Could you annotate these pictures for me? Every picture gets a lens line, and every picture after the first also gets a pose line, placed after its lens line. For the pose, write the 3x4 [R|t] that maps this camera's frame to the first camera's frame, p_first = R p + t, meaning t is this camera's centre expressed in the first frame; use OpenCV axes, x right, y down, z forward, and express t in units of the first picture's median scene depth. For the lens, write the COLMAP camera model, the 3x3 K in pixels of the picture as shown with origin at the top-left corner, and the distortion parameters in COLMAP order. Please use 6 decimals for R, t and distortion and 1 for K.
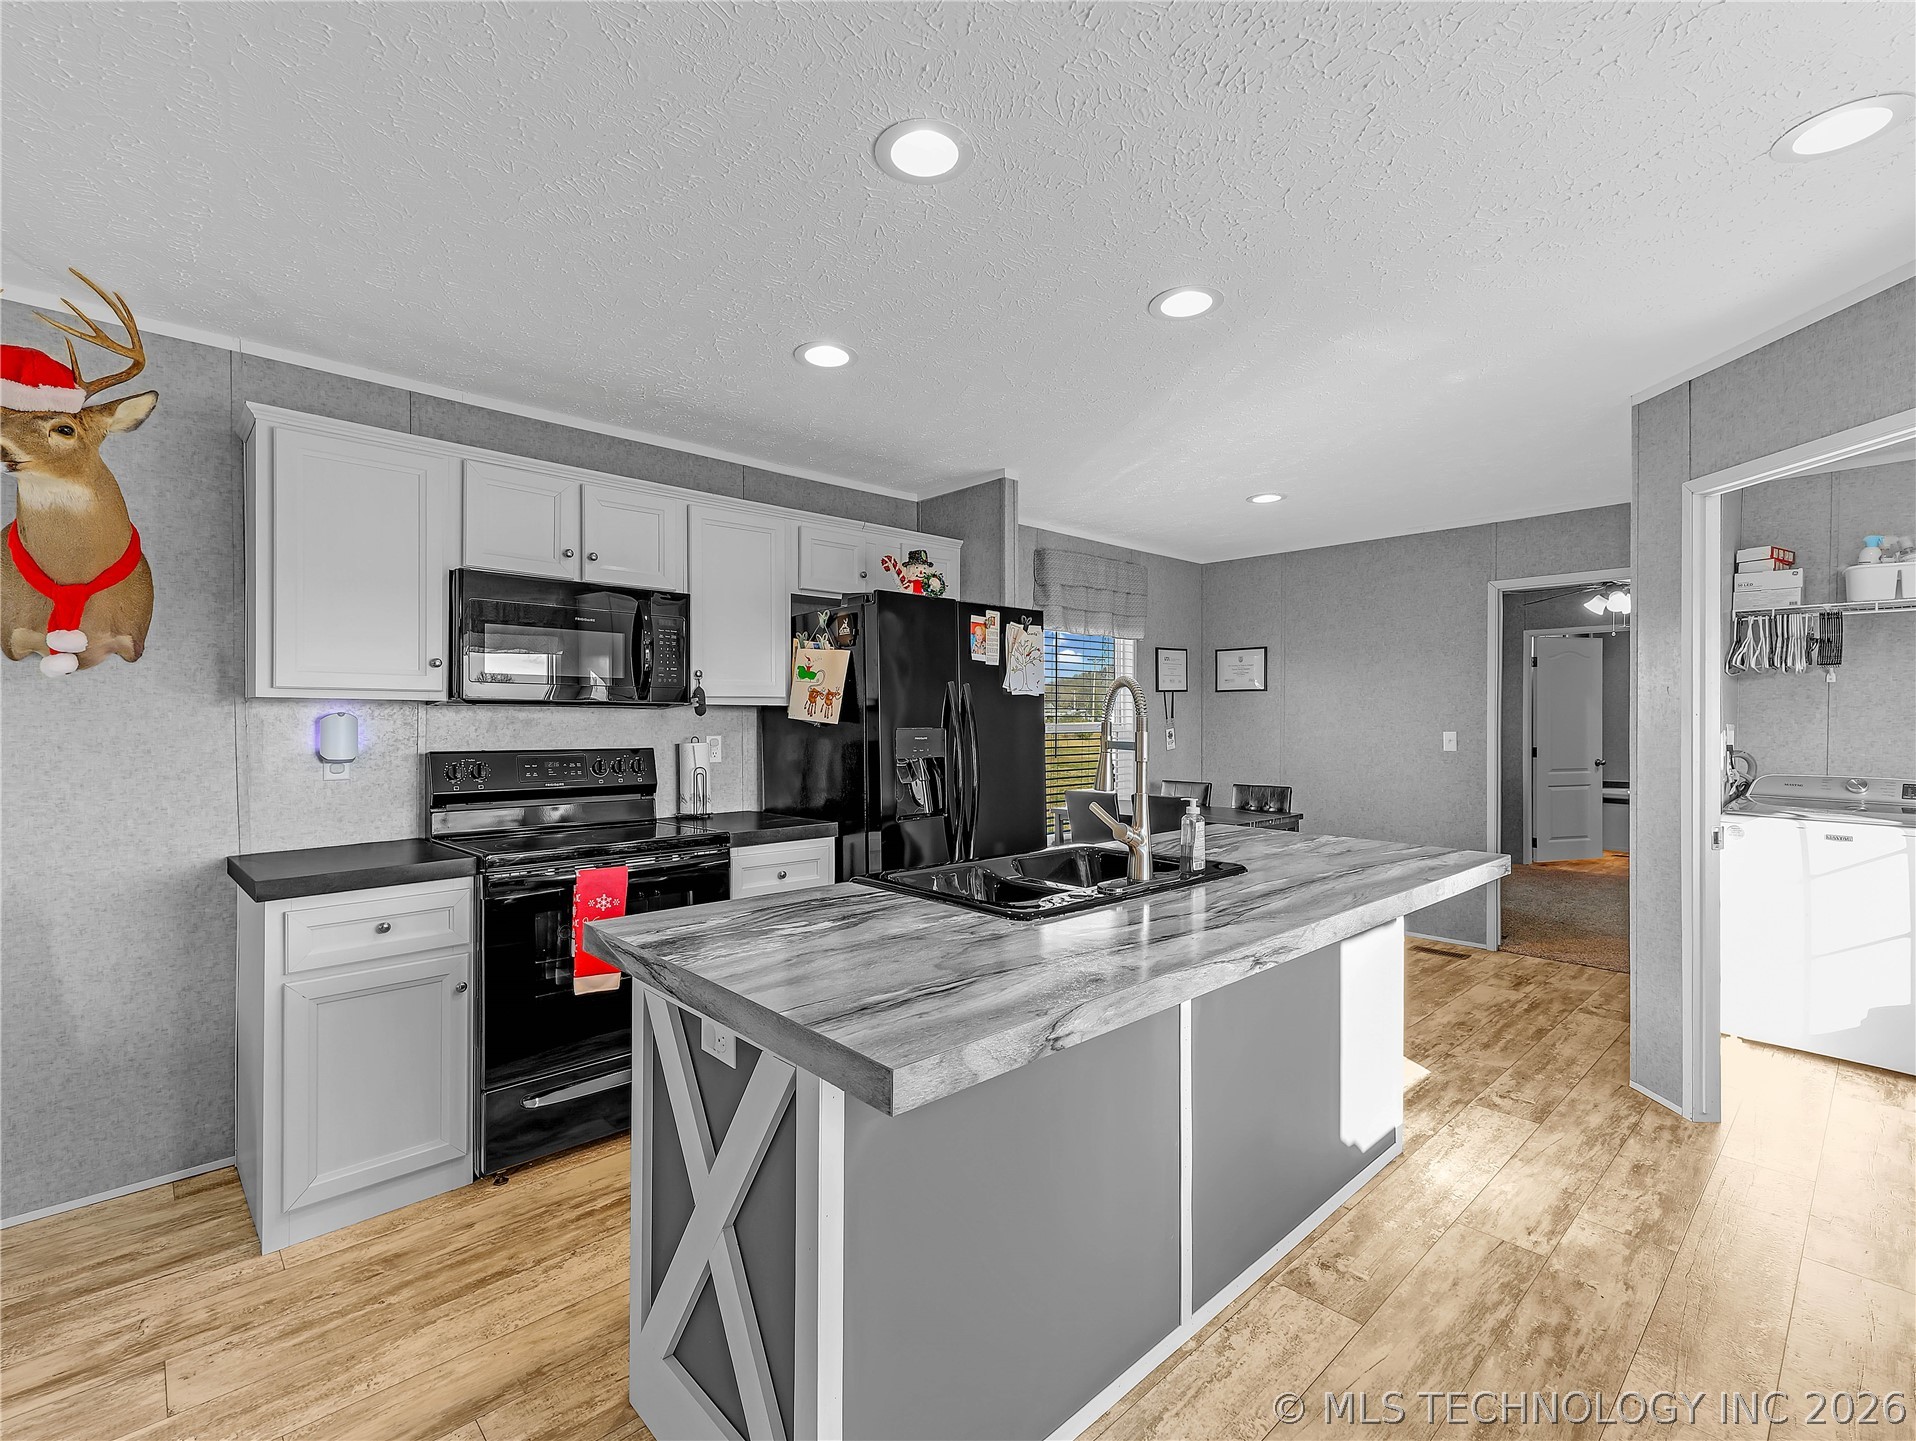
lens RADIAL K [[897.6, 0, 957.8], [0, 897.6, 718.5], [0, 0, 1]] dist [0.051928, -0.002202]
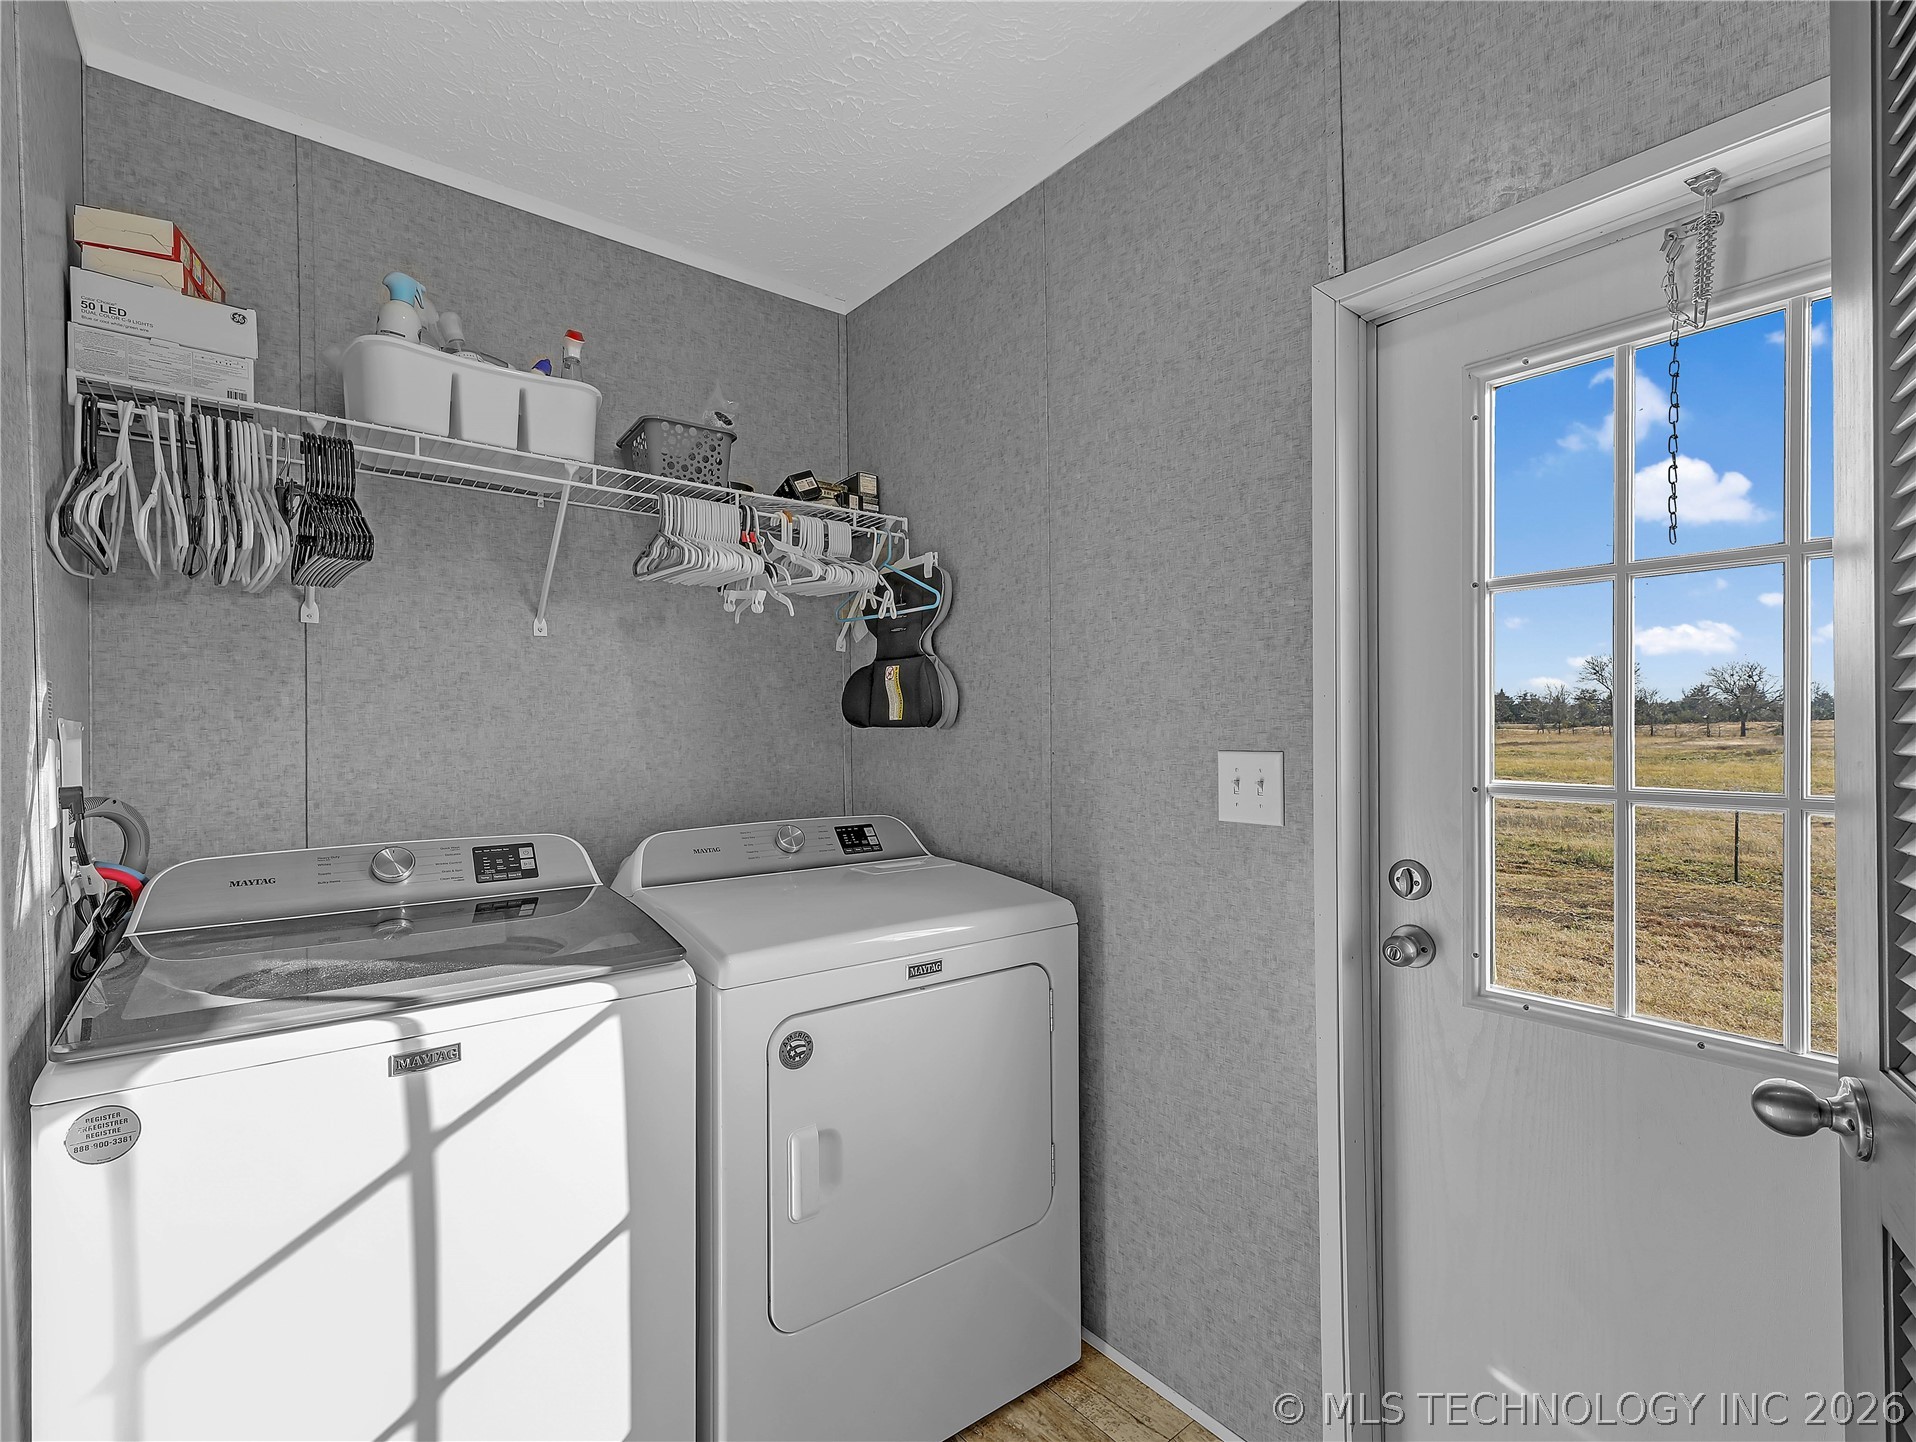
lens RADIAL K [[897.6, 0, 947.3], [0, 897.6, 730.0], [0, 0, 1]] dist [0.051928, -0.002202]
pose [[0.120650, -0.000235, 0.992695, 0.555165], [0.008110, 0.999967, -0.000749, 0.013857], [-0.992662, 0.008142, 0.120648, 0.670192]]
